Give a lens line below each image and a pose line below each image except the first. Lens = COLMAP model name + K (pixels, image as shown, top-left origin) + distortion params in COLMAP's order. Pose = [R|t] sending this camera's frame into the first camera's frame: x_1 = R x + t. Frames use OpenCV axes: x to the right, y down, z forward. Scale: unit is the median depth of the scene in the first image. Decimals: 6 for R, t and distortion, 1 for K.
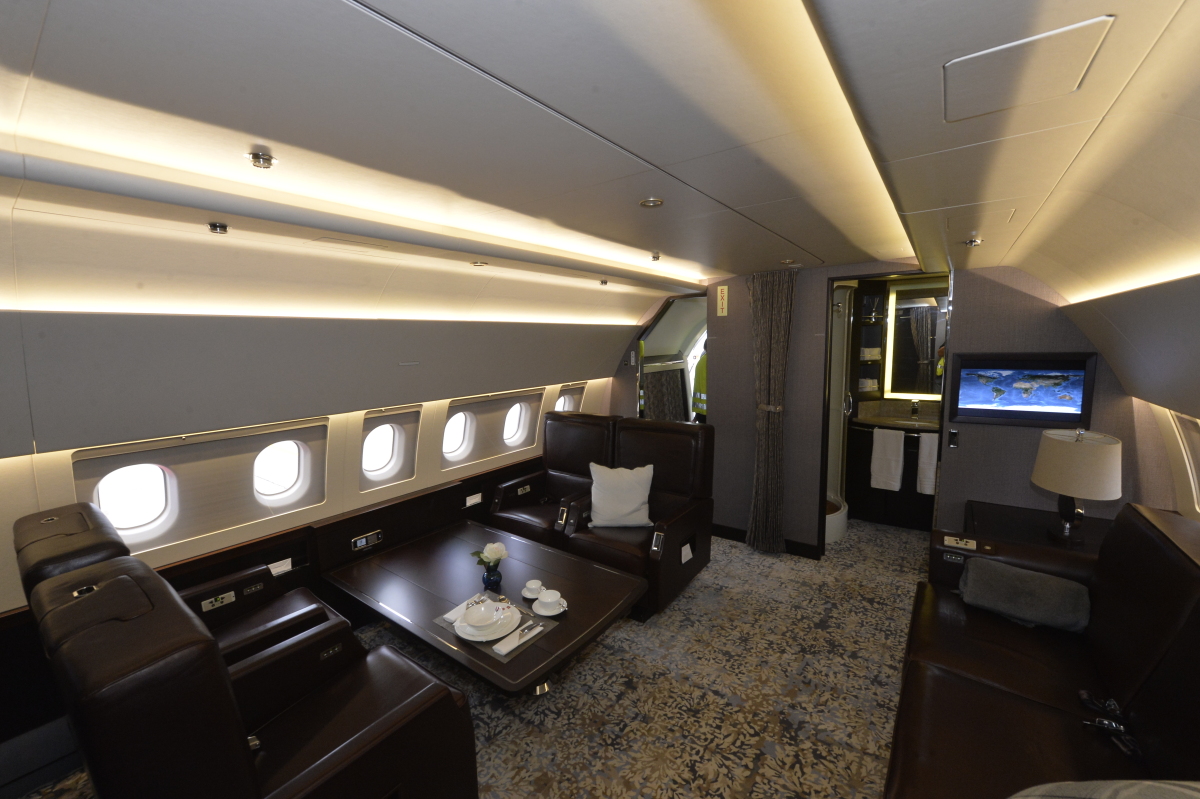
lens RADIAL K [[471.2, 0, 601.3], [0, 471.2, 397.3], [0, 0, 1]] dist [-0.010968, -0.000047]
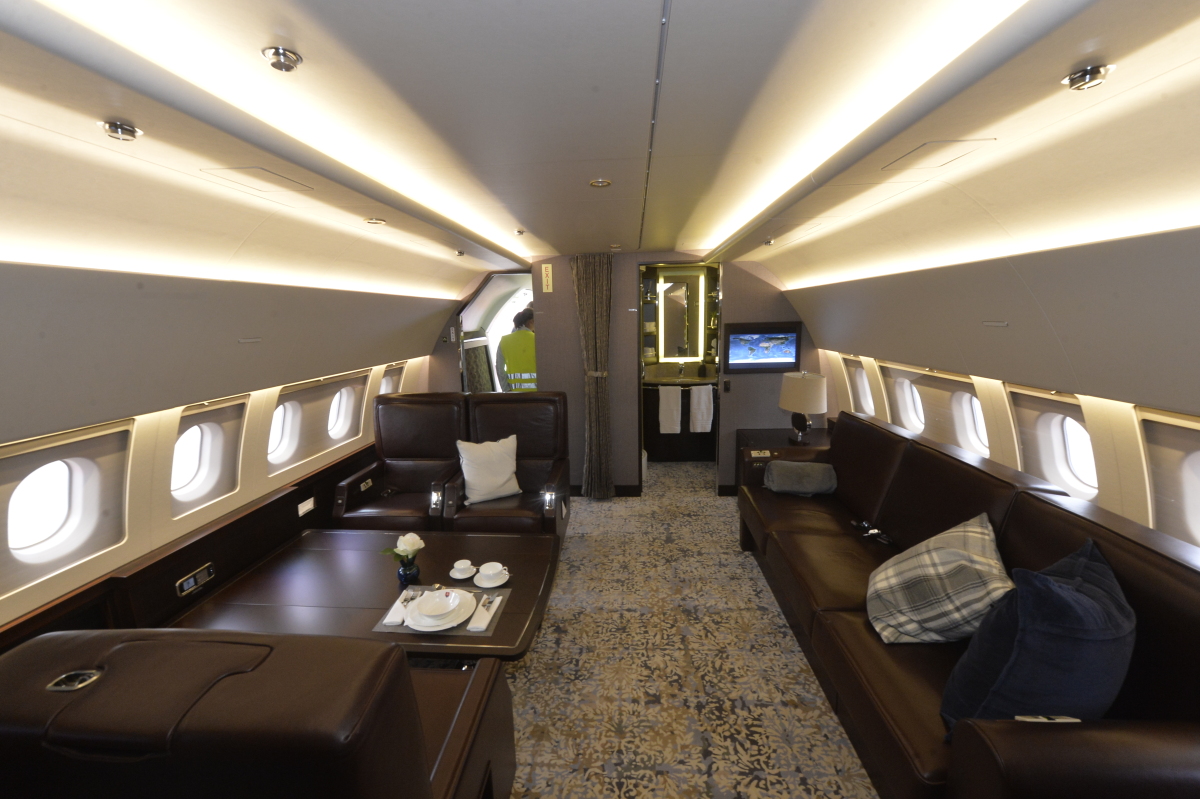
lens RADIAL K [[471.2, 0, 597.8], [0, 471.2, 397.0], [0, 0, 1]] dist [-0.010968, -0.000047]
pose [[0.846449, -0.089662, 0.524866, -0.320598], [0.069902, 0.995901, 0.057399, 0.016155], [-0.527861, -0.011896, 0.849247, 0.031581]]
